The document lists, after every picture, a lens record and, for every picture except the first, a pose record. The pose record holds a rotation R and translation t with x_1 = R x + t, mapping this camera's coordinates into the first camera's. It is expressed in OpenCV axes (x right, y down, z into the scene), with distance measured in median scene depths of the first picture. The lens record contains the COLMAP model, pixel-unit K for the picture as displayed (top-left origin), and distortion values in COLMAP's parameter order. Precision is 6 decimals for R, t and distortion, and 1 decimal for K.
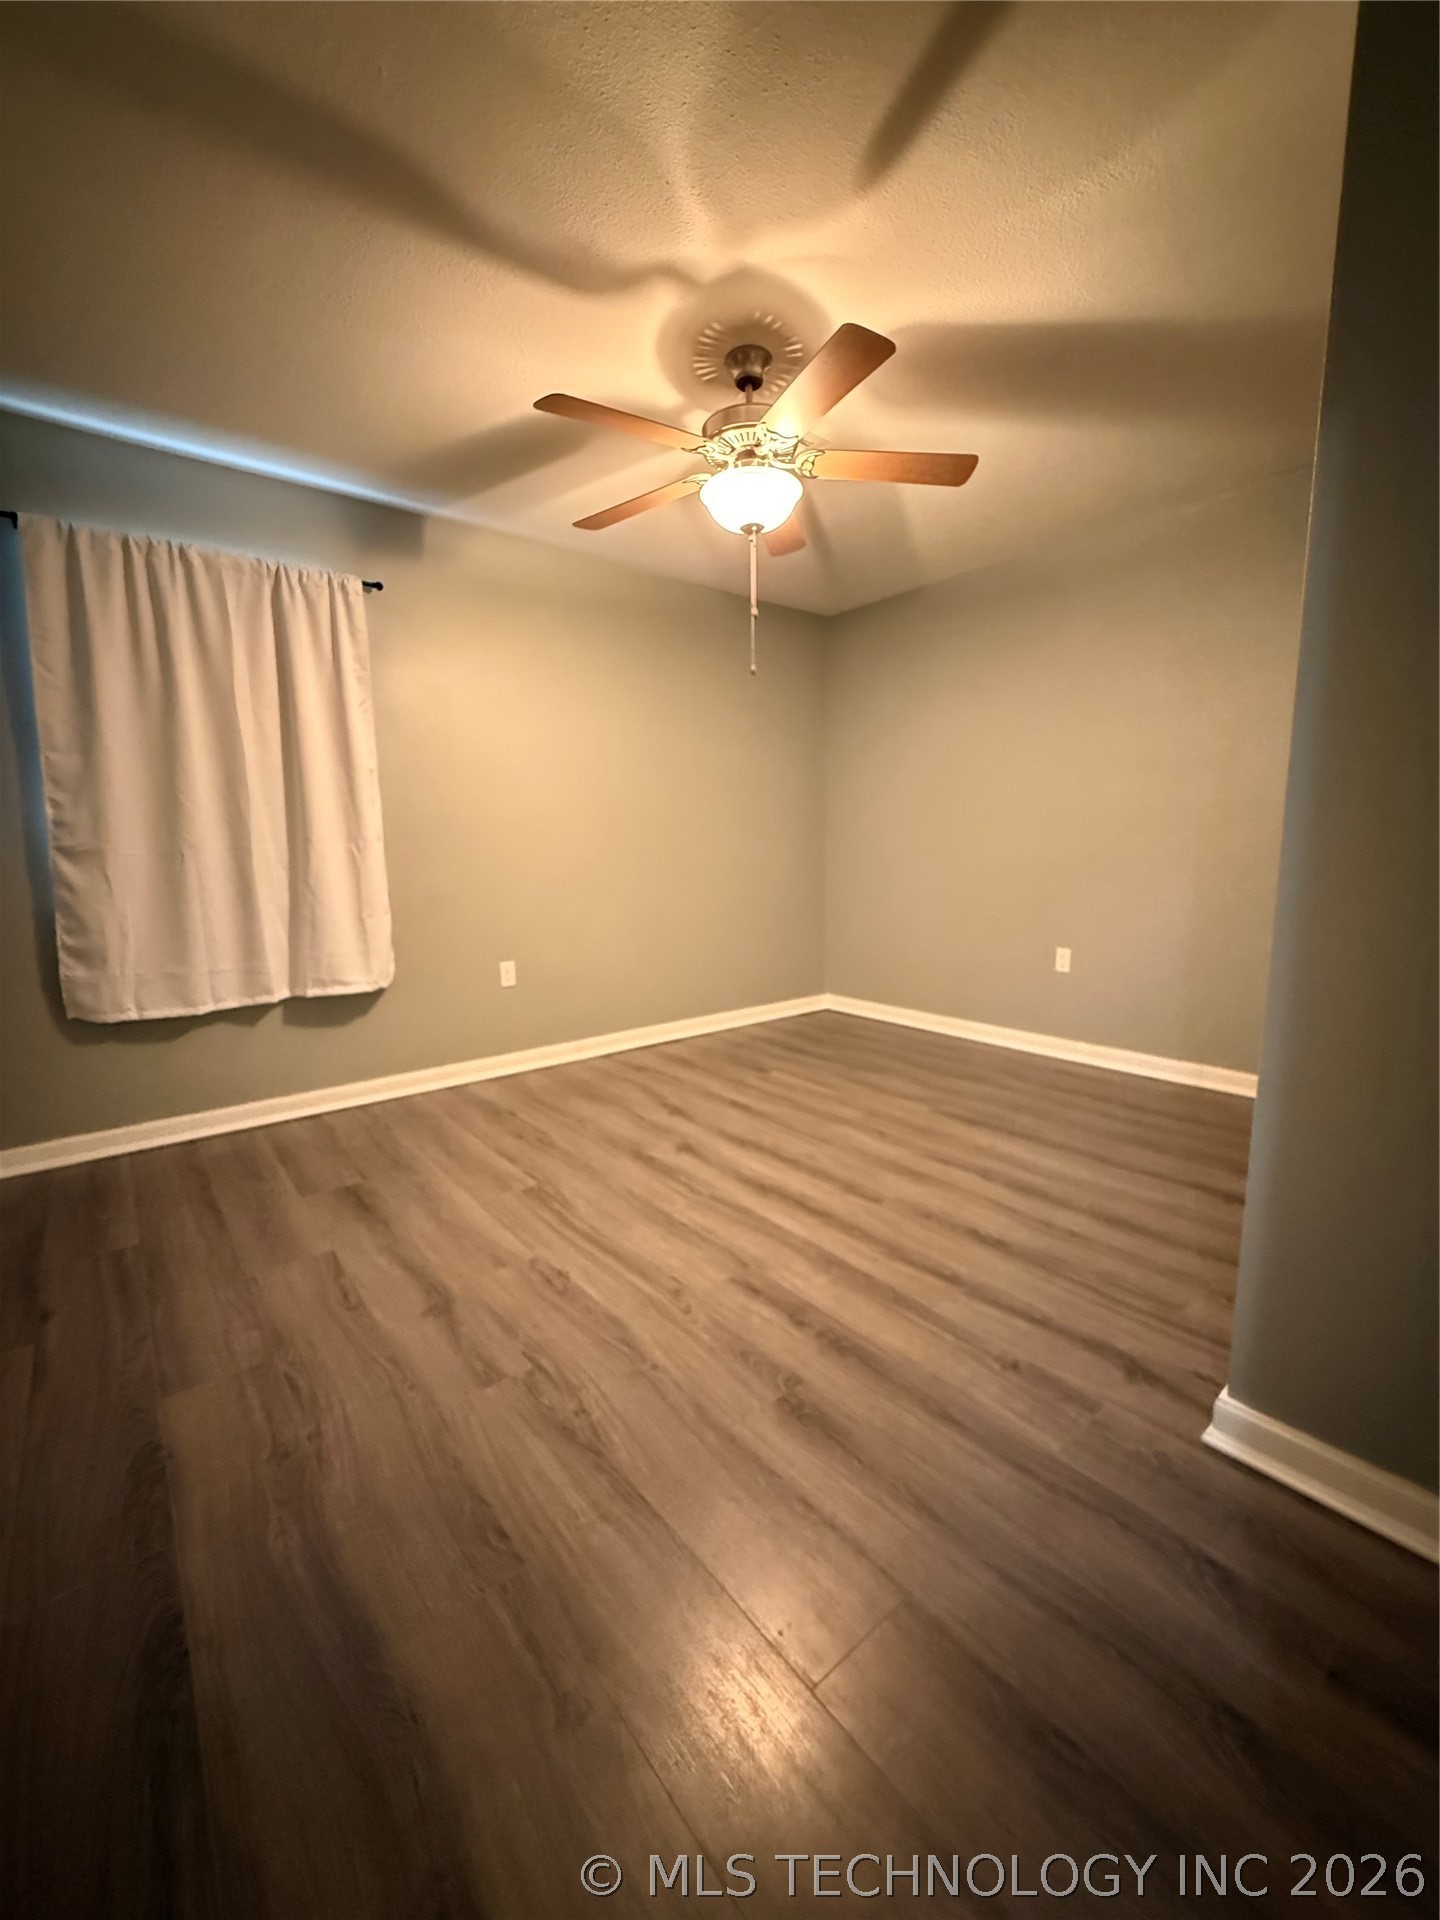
lens RADIAL K [[766.9, 0, 725.9], [0, 766.9, 957.2], [0, 0, 1]] dist [0.000050, 0.000074]
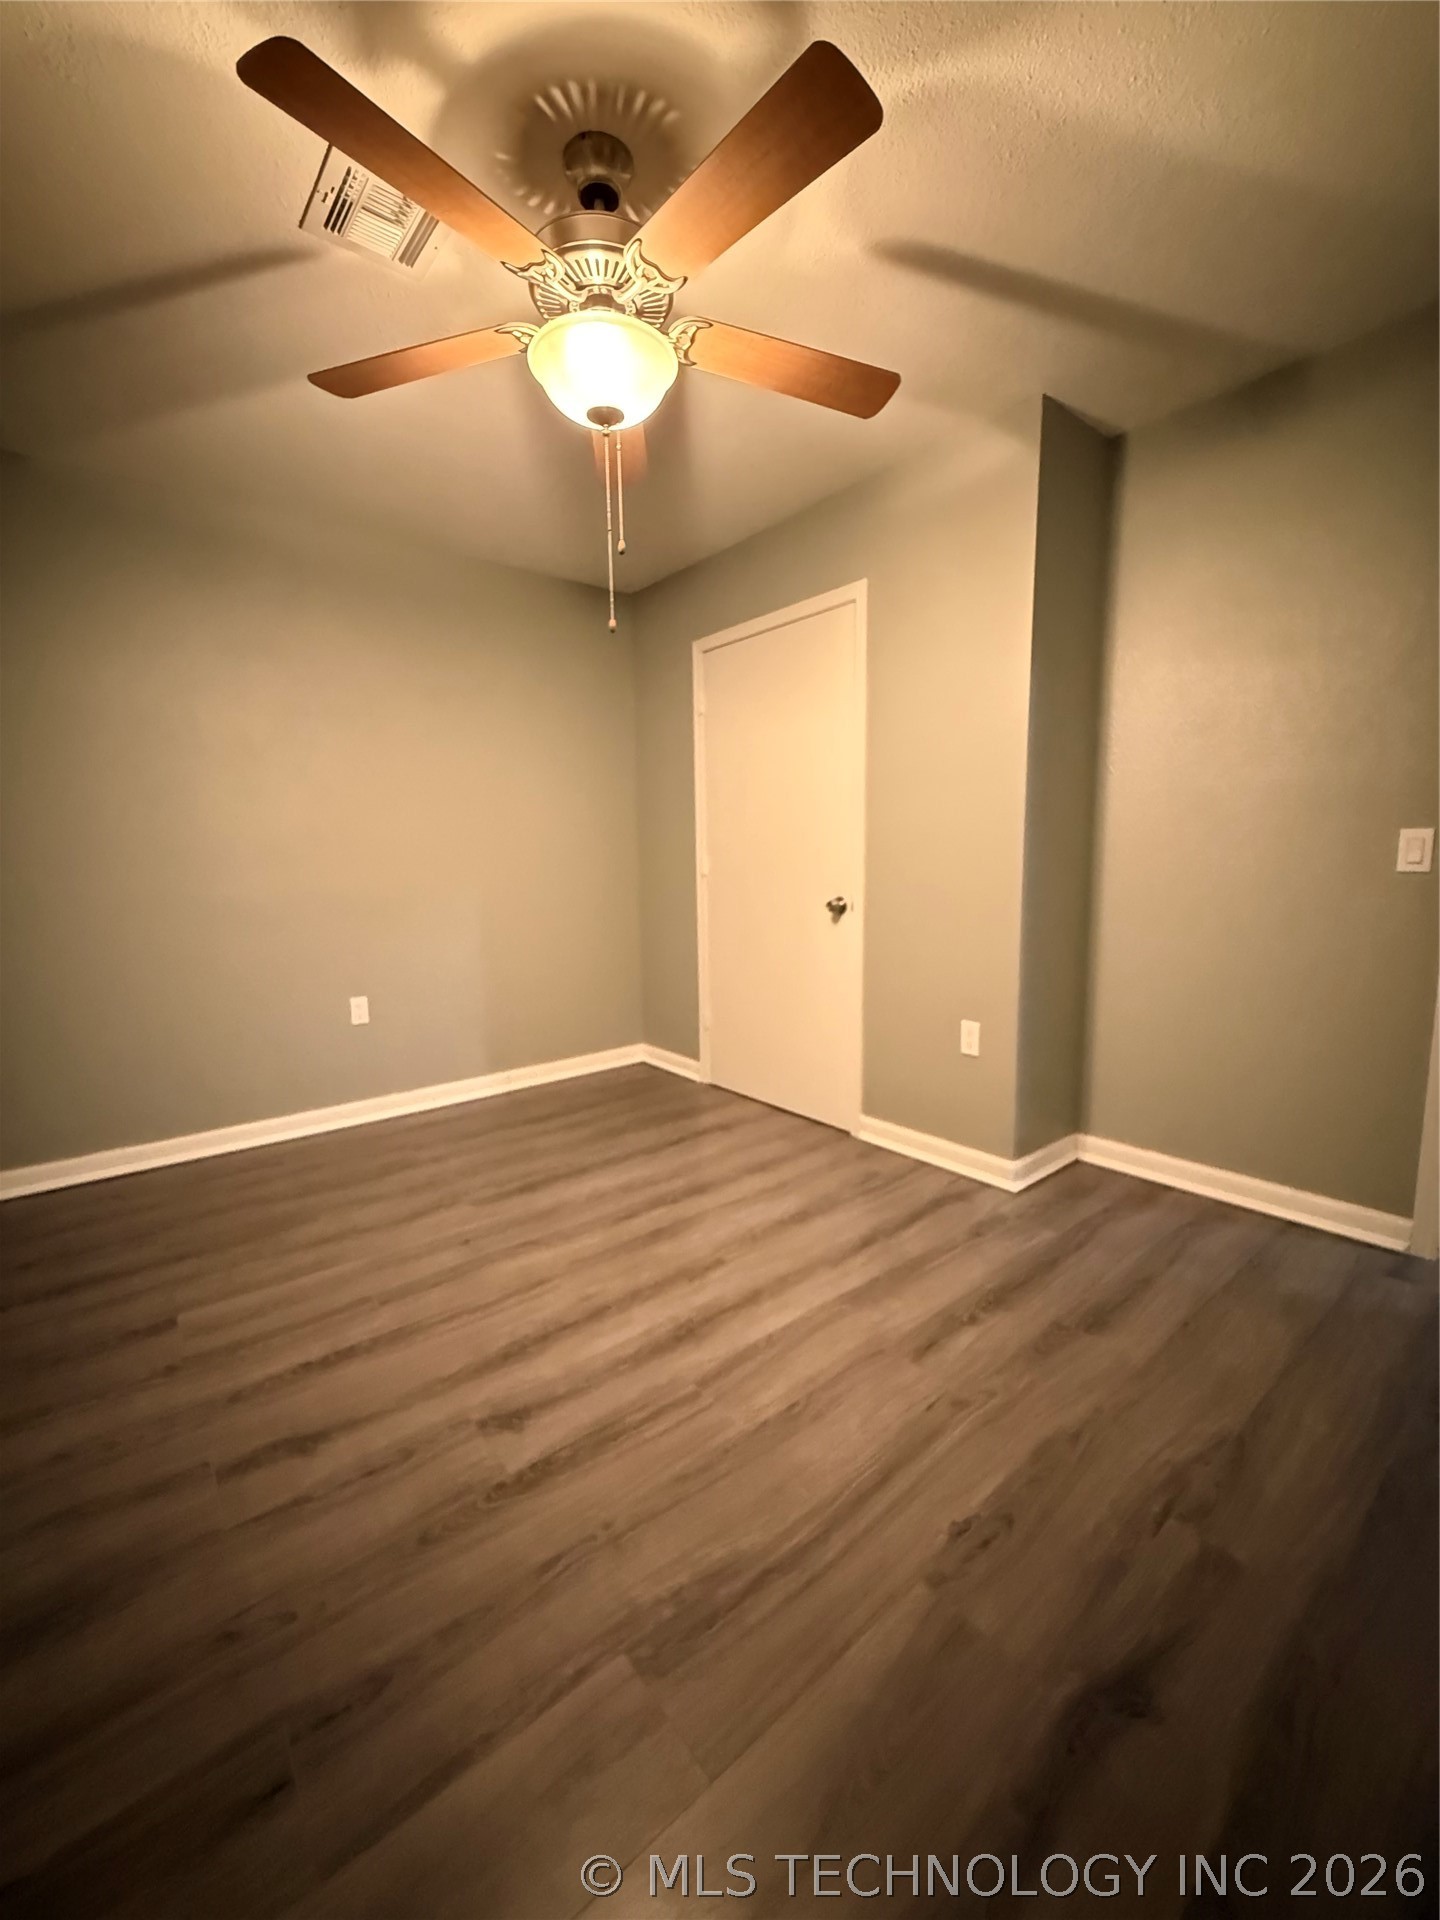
lens RADIAL K [[766.9, 0, 721.9], [0, 766.9, 956.8], [0, 0, 1]] dist [0.000050, 0.000074]
pose [[0.007807, -0.116723, 0.993134, -0.711233], [0.161892, 0.980209, 0.113931, -0.151758], [-0.986778, 0.159891, 0.026549, 0.973881]]
